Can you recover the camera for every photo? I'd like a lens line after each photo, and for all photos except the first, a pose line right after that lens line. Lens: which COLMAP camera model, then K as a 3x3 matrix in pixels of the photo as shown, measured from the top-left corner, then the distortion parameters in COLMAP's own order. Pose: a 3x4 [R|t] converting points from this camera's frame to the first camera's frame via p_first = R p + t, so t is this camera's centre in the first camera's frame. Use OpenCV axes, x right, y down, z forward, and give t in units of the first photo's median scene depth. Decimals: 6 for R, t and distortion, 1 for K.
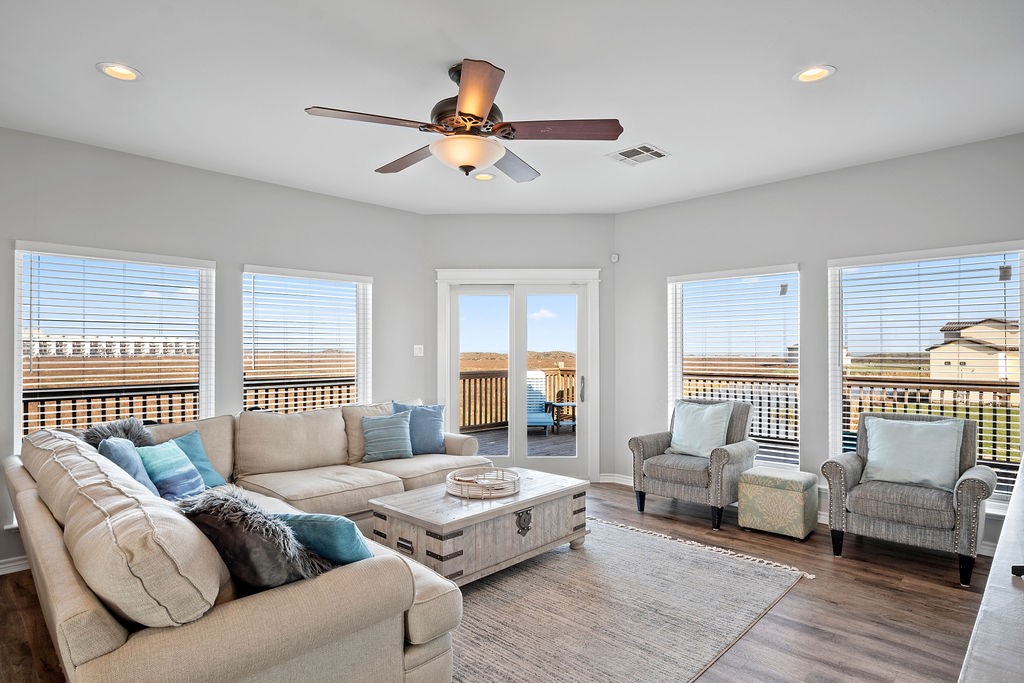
lens RADIAL K [[555.2, 0, 512.0], [0, 555.2, 341.5], [0, 0, 1]] dist [-0.063862, -0.000042]
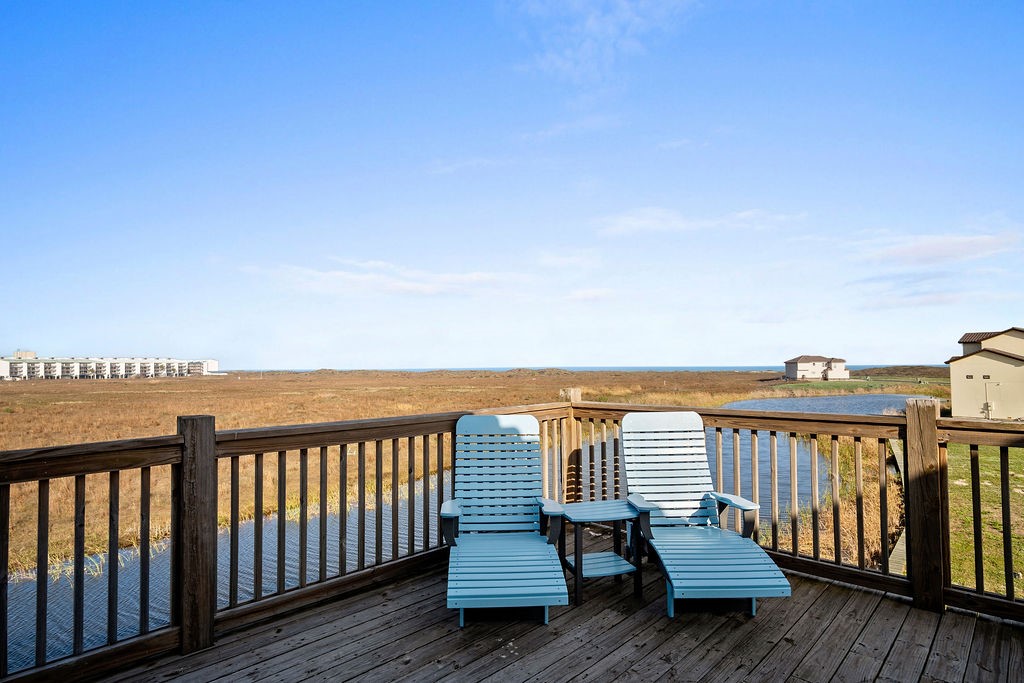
lens RADIAL K [[546.8, 0, 512.0], [0, 546.8, 341.5], [0, 0, 1]] dist [-0.019129, -0.000739]
pose [[0.999944, -0.009665, 0.004361, 0.036300], [0.009798, 0.999453, -0.031598, 0.012647], [-0.004053, 0.031639, 0.999491, 0.558420]]
